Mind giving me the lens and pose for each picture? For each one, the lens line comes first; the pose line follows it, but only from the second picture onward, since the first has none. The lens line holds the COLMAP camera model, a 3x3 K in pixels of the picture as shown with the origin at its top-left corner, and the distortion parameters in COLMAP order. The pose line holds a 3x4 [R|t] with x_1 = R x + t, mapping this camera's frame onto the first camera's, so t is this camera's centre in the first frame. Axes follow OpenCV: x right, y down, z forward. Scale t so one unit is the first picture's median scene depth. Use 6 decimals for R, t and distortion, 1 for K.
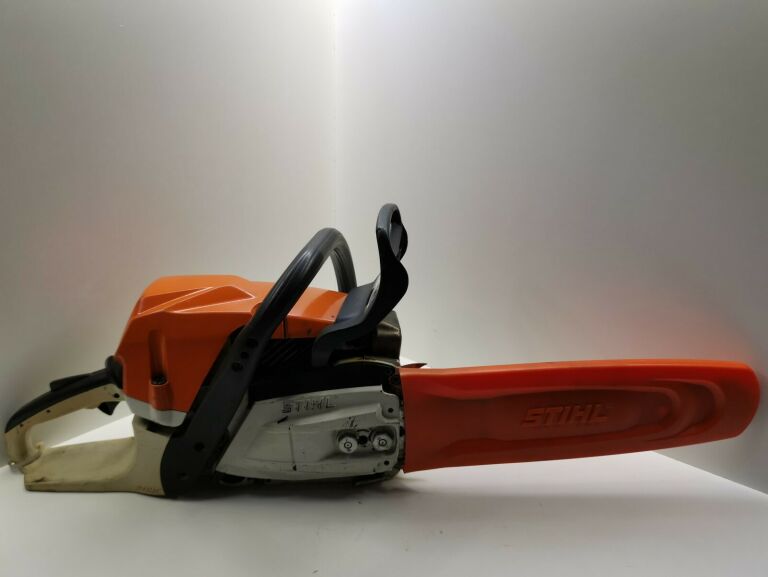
lens RADIAL K [[607.3, 0, 384.0], [0, 607.3, 288.5], [0, 0, 1]] dist [0.008965, -0.002109]
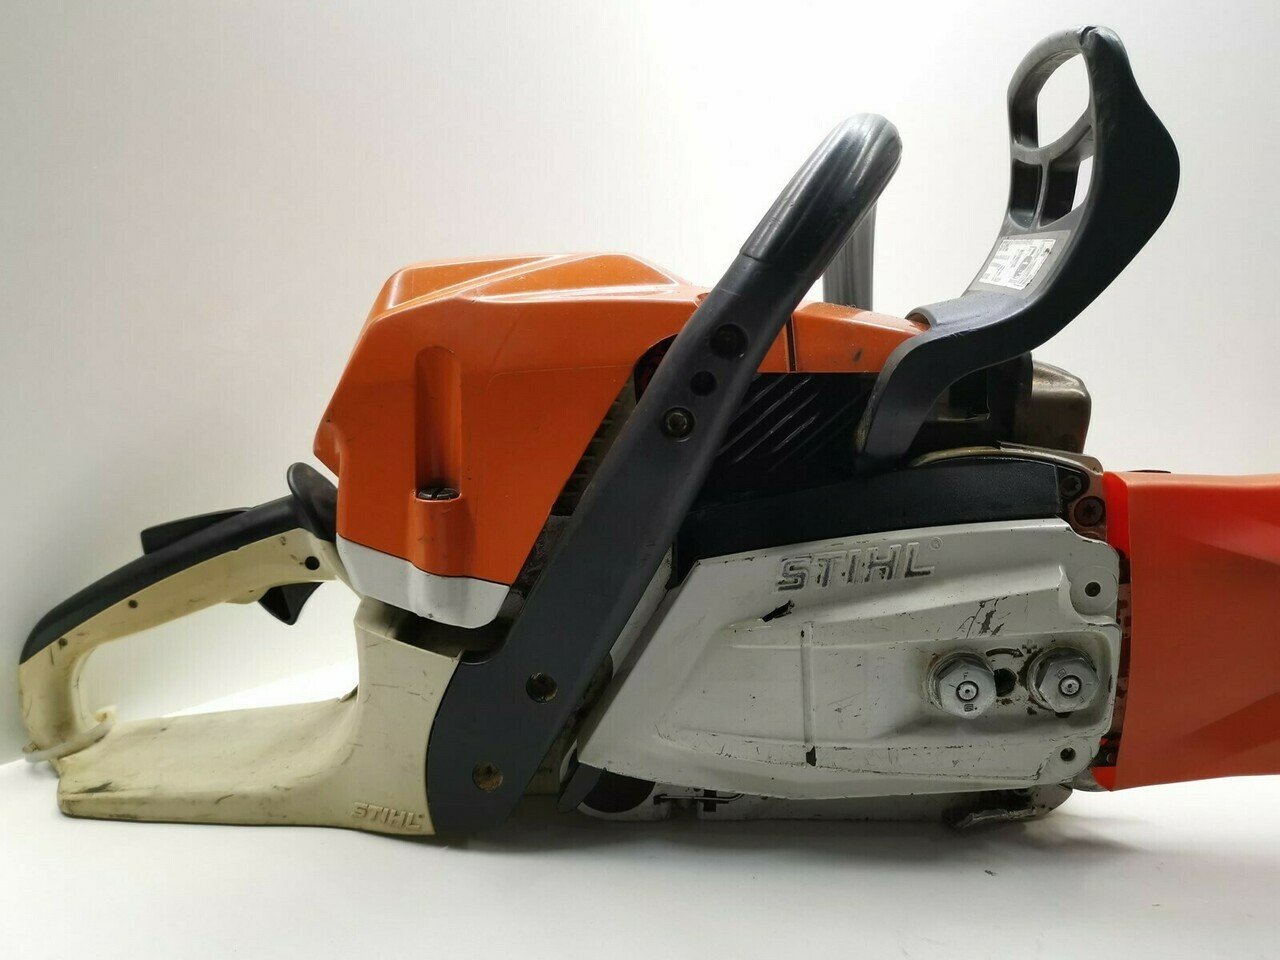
lens RADIAL K [[978.4, 0, 640.0], [0, 978.4, 480.0], [0, 0, 1]] dist [0.091566, -0.159497]
pose [[0.998400, 0.002109, -0.056510, -0.211239], [-0.009156, 0.992148, -0.124737, 0.208716], [0.055803, 0.125055, 0.990579, 0.416980]]
